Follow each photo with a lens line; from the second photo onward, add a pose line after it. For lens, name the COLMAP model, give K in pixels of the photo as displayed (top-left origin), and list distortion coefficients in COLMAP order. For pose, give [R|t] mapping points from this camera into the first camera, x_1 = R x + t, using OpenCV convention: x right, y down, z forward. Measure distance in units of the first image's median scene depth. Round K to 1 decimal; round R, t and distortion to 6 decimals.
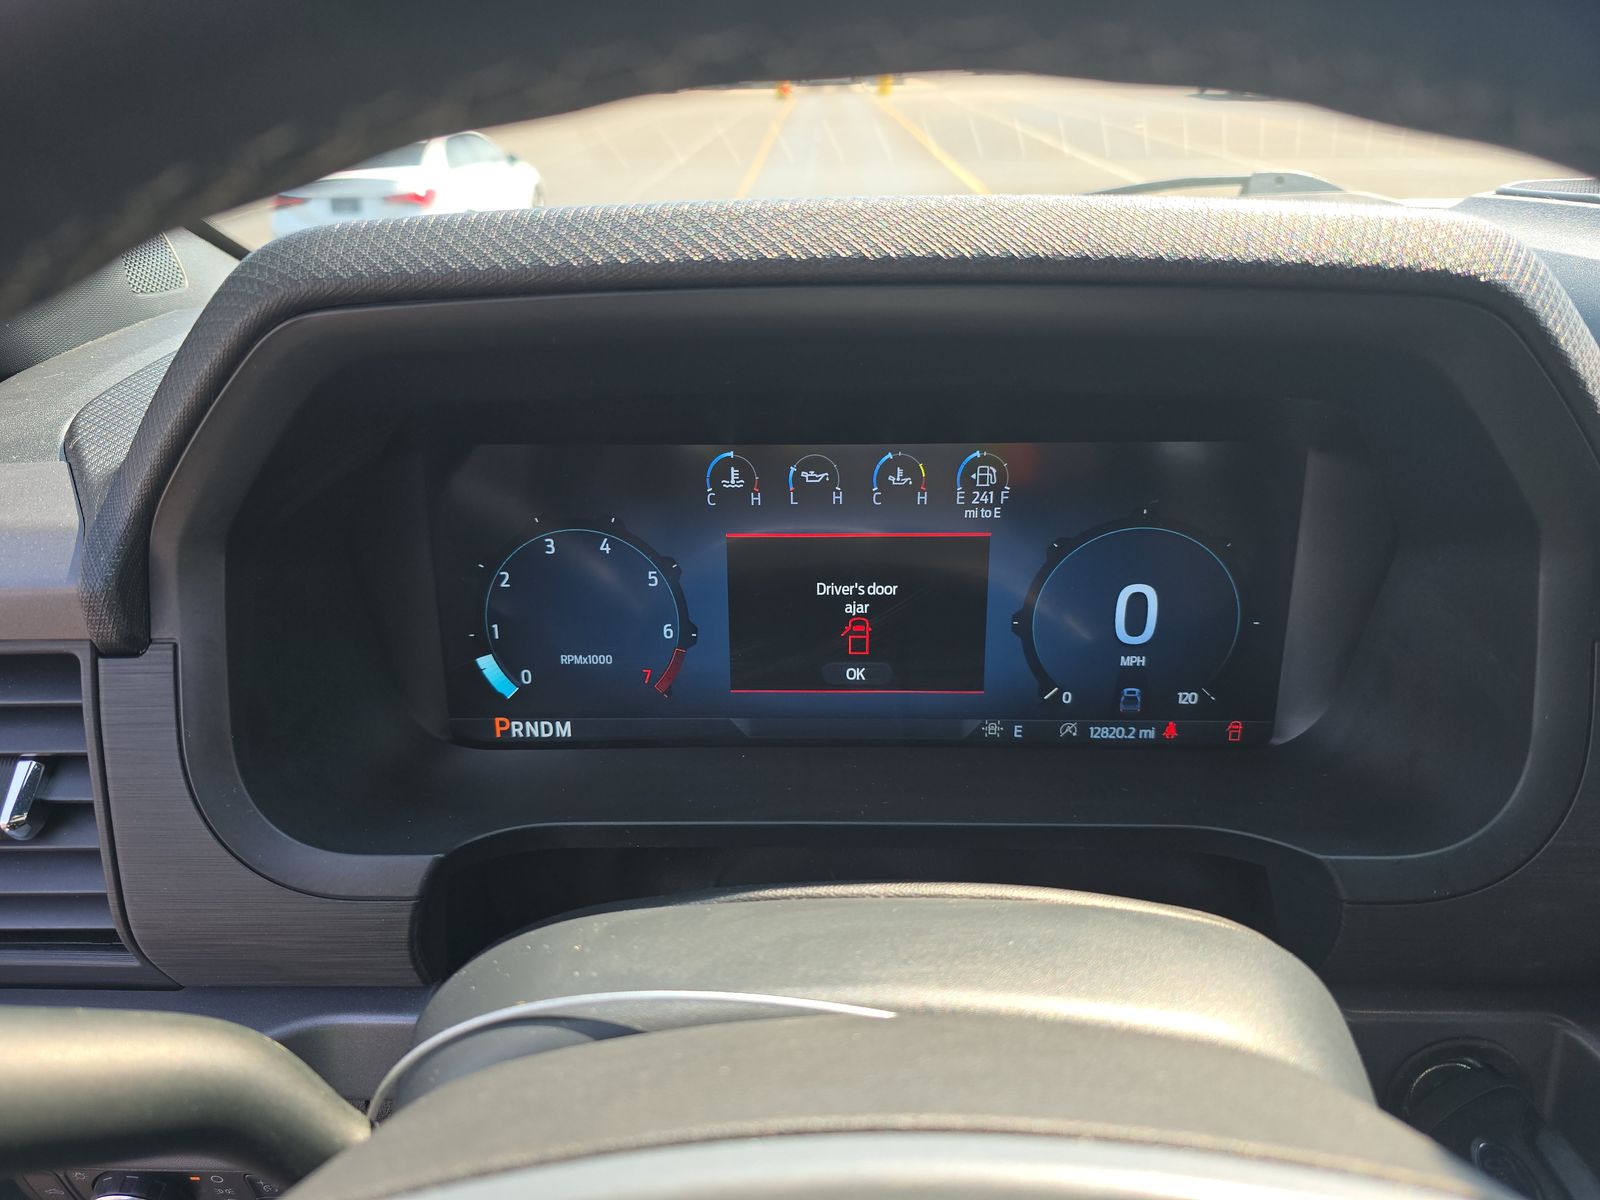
lens RADIAL K [[1074.6, 0, 802.4], [0, 1074.6, 598.8], [0, 0, 1]] dist [0.017461, -0.033268]
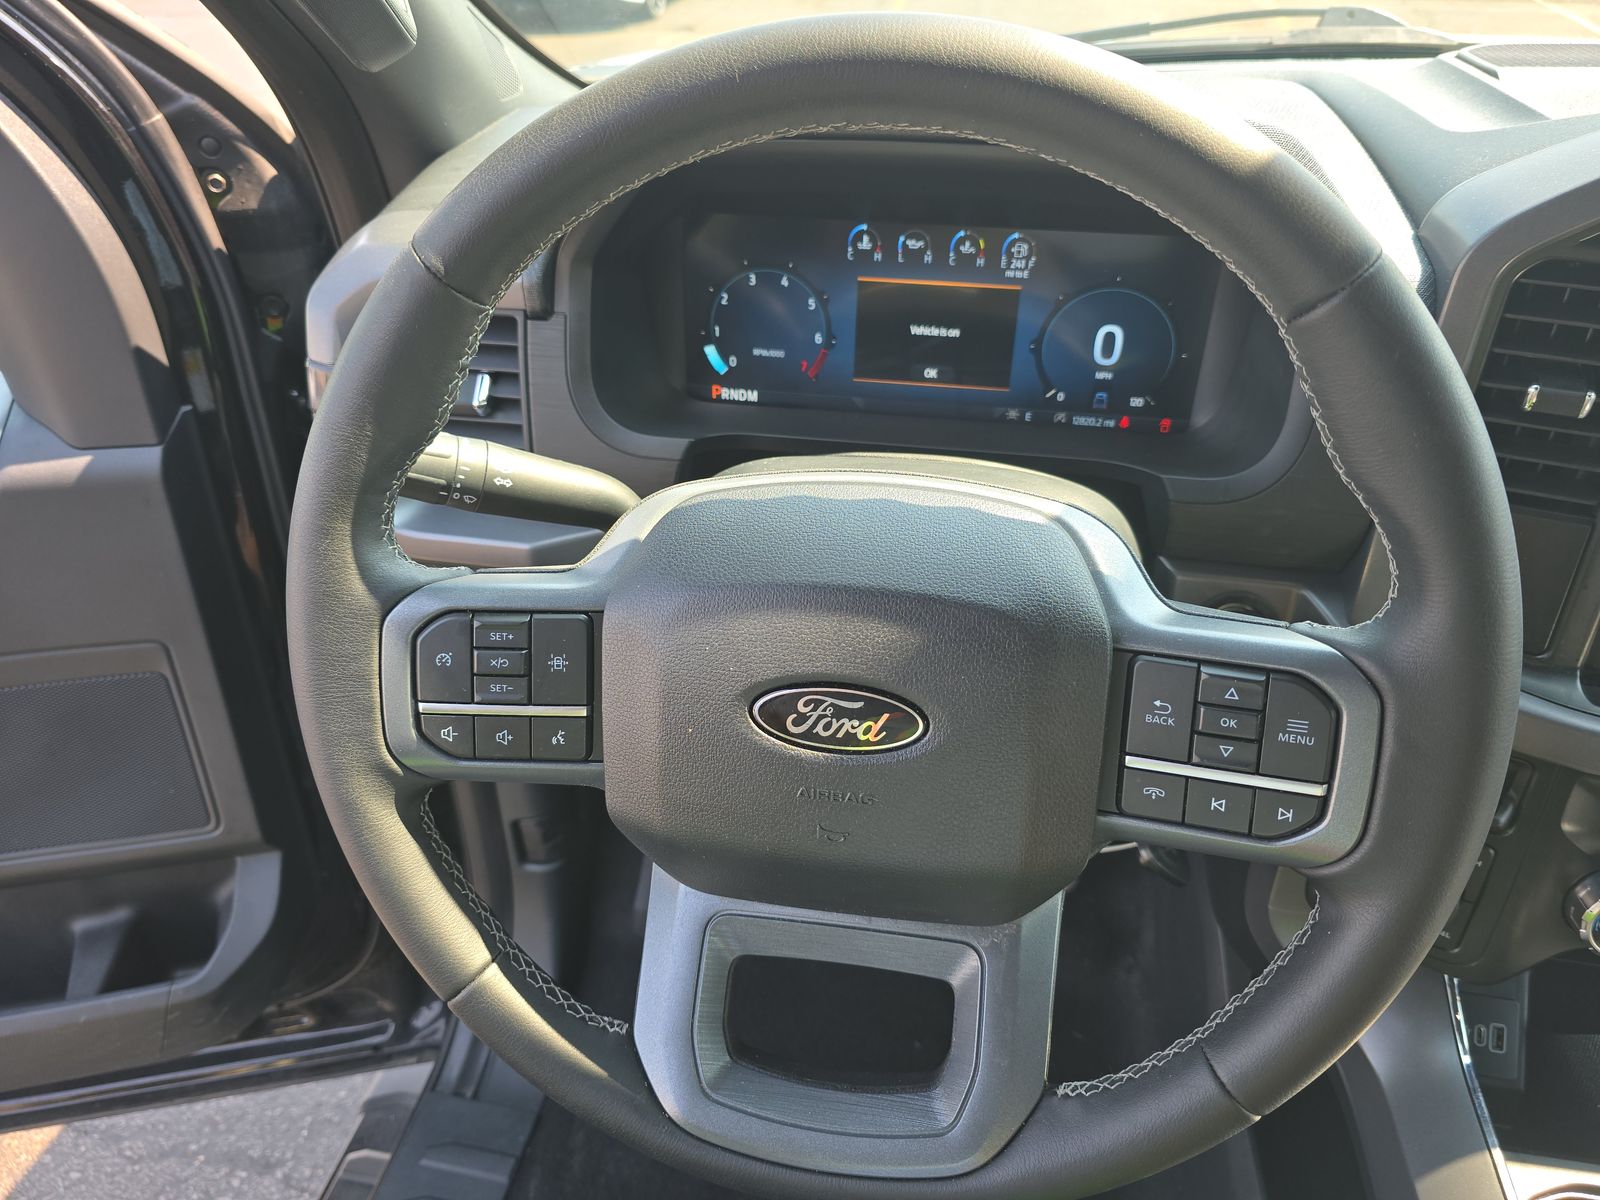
lens RADIAL K [[1074.6, 0, 799.1], [0, 1074.6, 603.7], [0, 0, 1]] dist [0.017461, -0.033268]
pose [[0.986869, 0.098166, -0.128269, 0.098916], [-0.070488, 0.976257, 0.204825, 0.094389], [0.145331, -0.193094, 0.970358, -0.700844]]
